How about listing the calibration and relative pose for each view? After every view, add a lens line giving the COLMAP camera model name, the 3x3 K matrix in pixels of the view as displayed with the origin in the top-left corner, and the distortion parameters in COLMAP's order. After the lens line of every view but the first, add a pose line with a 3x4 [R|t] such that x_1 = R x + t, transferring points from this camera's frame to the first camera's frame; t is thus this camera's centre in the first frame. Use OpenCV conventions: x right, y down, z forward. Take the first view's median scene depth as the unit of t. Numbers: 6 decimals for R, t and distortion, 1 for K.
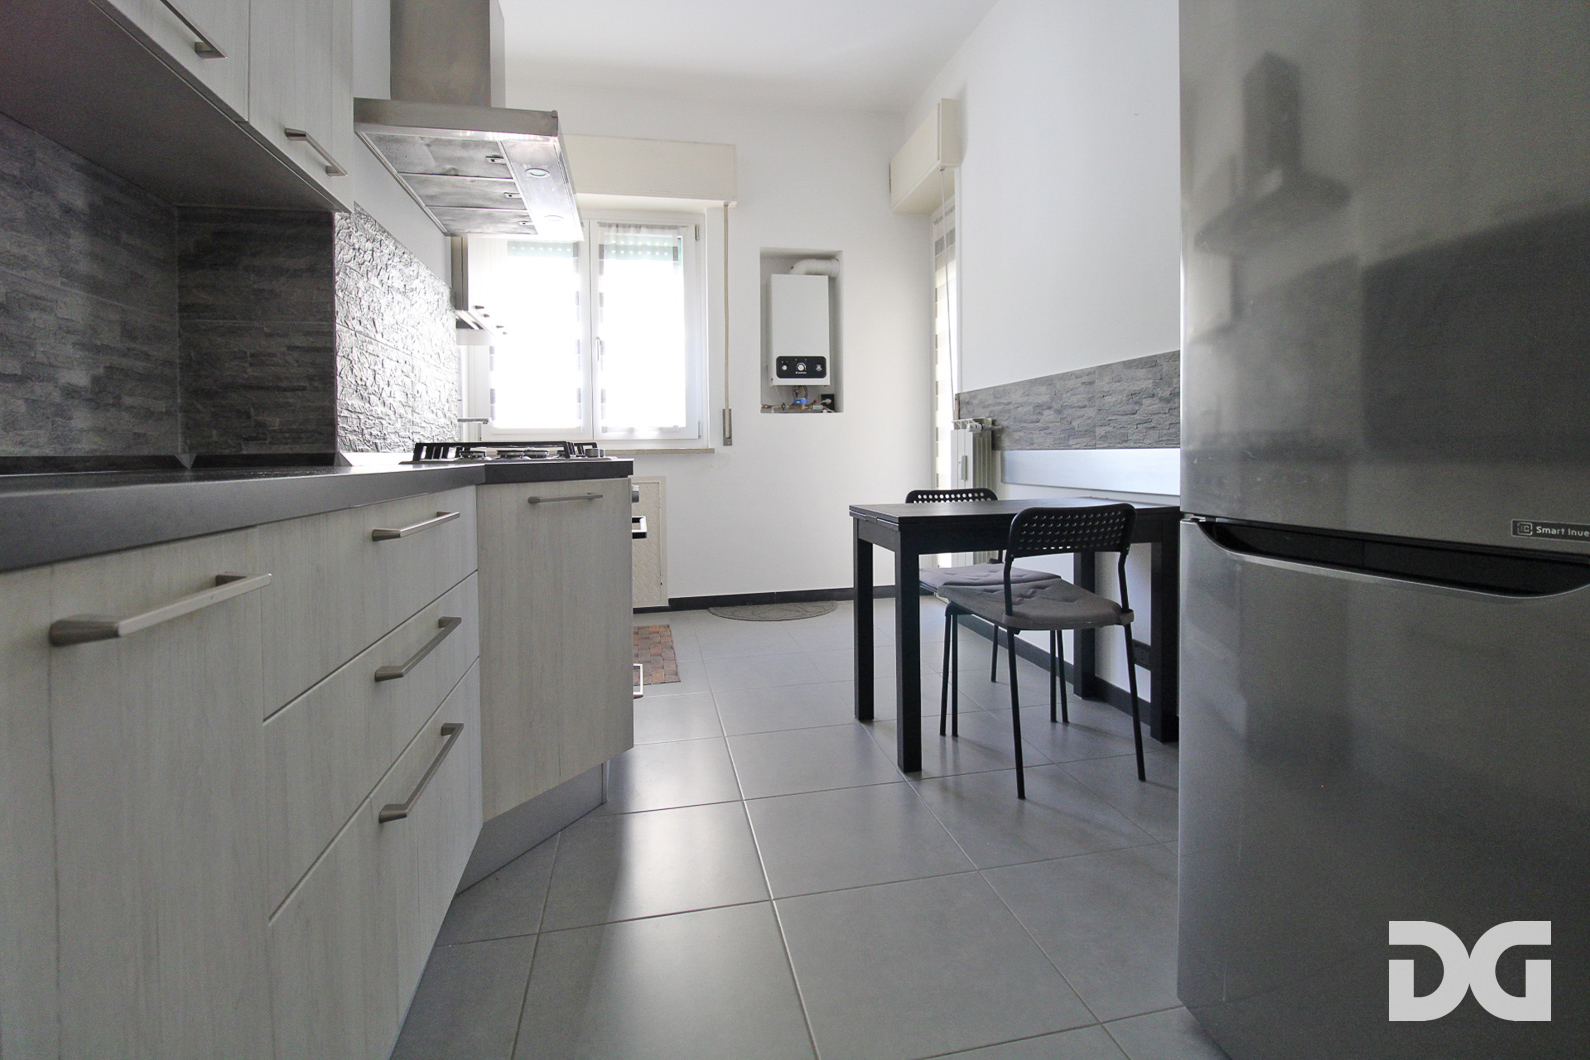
lens RADIAL K [[773.6, 0, 799.3], [0, 773.6, 491.2], [0, 0, 1]] dist [-0.001121, -0.015945]
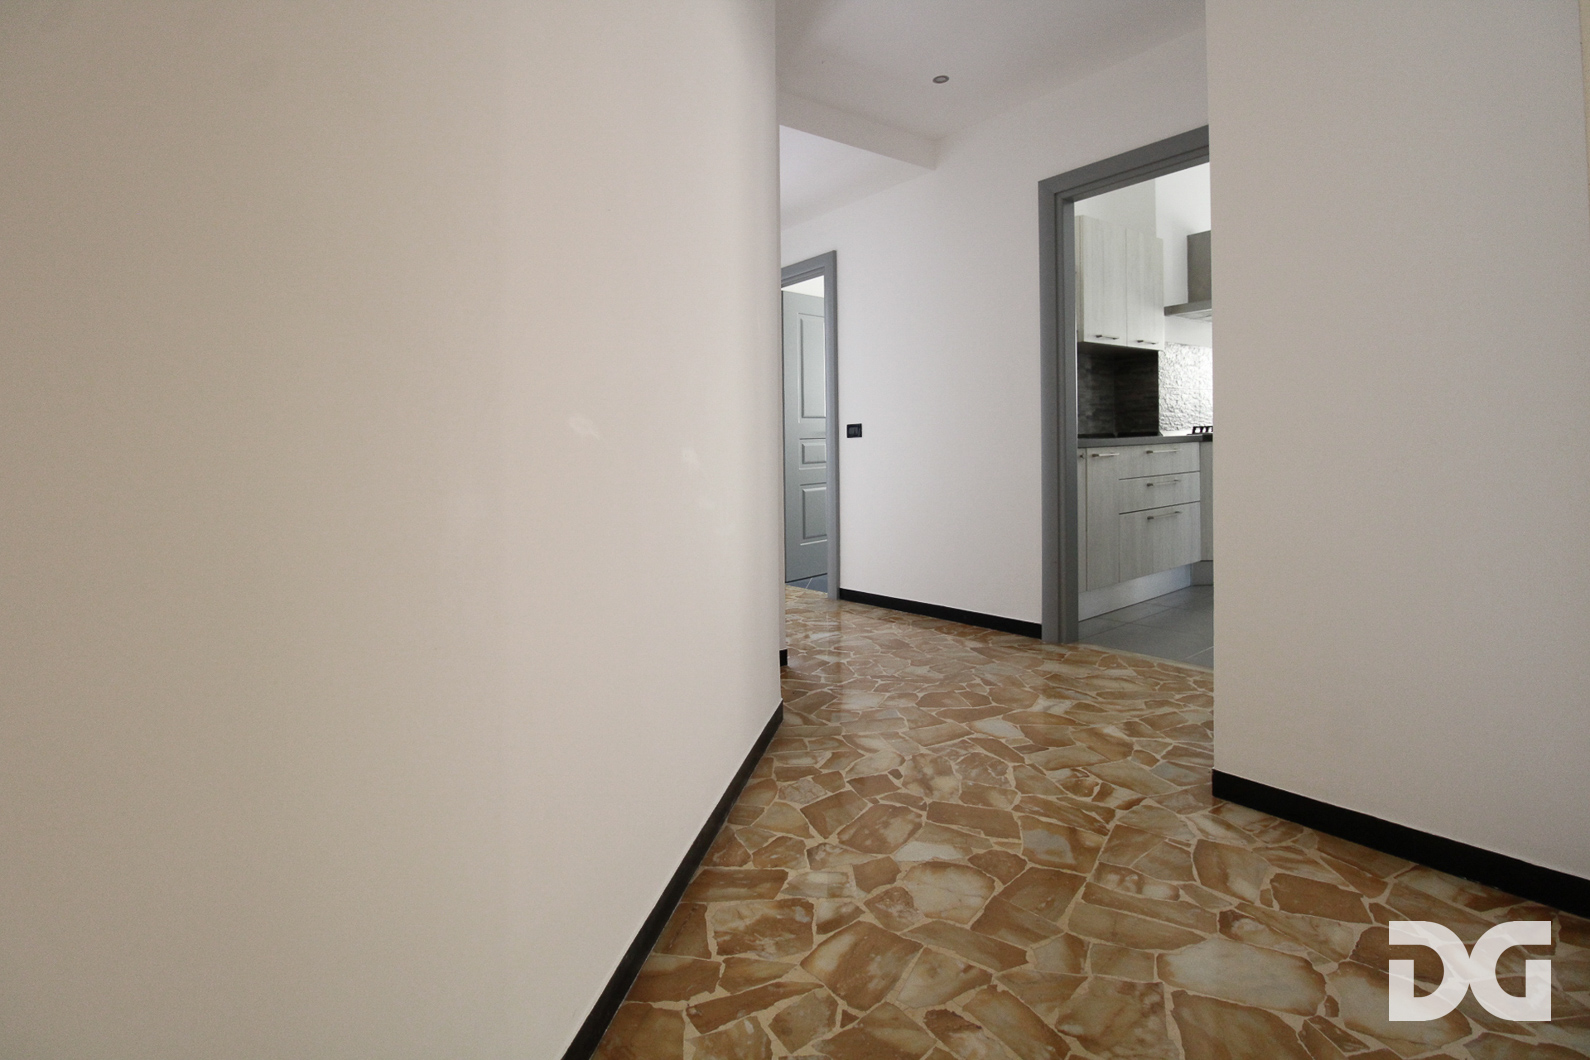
lens RADIAL K [[767.0, 0, 801.8], [0, 767.0, 455.4], [0, 0, 1]] dist [-0.000249, -0.013321]
pose [[0.454436, 0.009885, -0.890725, 1.148375], [-0.016157, 0.999865, 0.002853, 0.046700], [0.890633, 0.013095, 0.454534, -1.277290]]
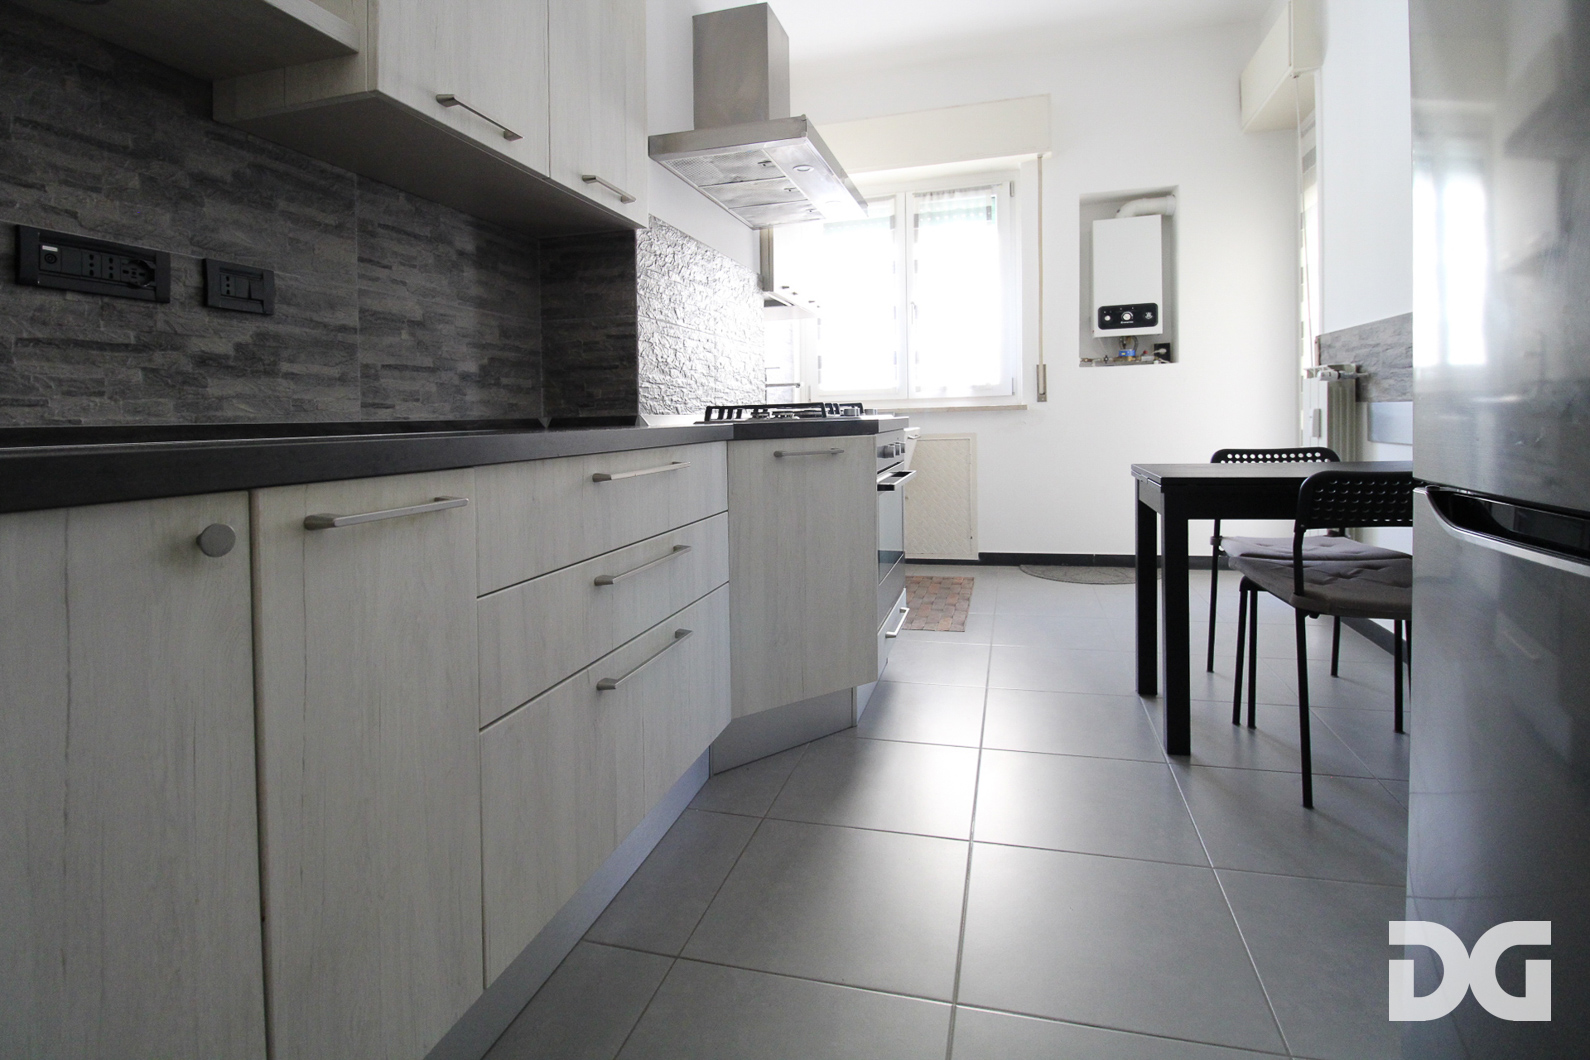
lens RADIAL K [[767.0, 0, 801.8], [0, 767.0, 455.4], [0, 0, 1]] dist [-0.000249, -0.013321]
pose [[0.888221, 0.013613, -0.459215, 0.193978], [-0.008708, 0.999880, 0.012799, -0.001392], [0.459335, -0.007369, 0.888233, -0.014740]]
